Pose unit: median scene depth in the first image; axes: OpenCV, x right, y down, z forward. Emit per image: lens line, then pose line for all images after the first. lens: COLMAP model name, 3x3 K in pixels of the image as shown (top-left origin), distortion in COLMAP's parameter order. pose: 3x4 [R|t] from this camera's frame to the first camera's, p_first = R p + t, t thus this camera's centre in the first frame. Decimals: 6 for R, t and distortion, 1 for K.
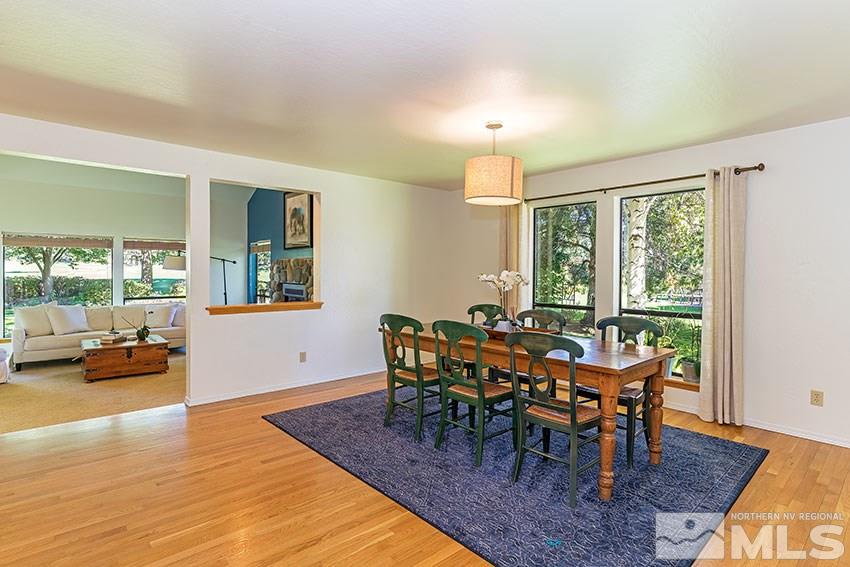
lens RADIAL K [[437.4, 0, 428.1], [0, 437.4, 270.2], [0, 0, 1]] dist [-0.000508, -0.000073]
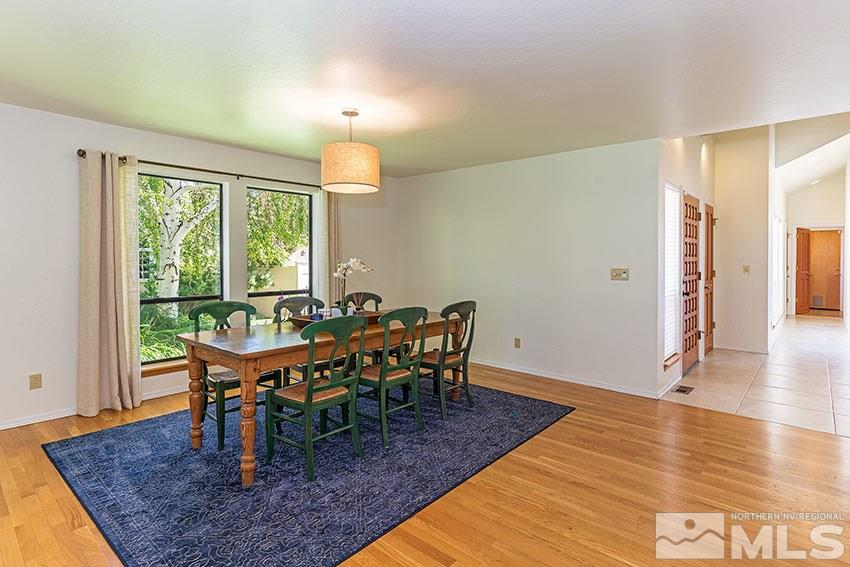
lens RADIAL K [[432.7, 0, 425.0], [0, 432.7, 255.0], [0, 0, 1]] dist [0.000352, 0.000121]
pose [[-0.110024, -0.001554, 0.993928, -0.602766], [-0.003999, 0.999991, 0.001121, -0.006007], [-0.993921, -0.003851, -0.110029, 0.667908]]
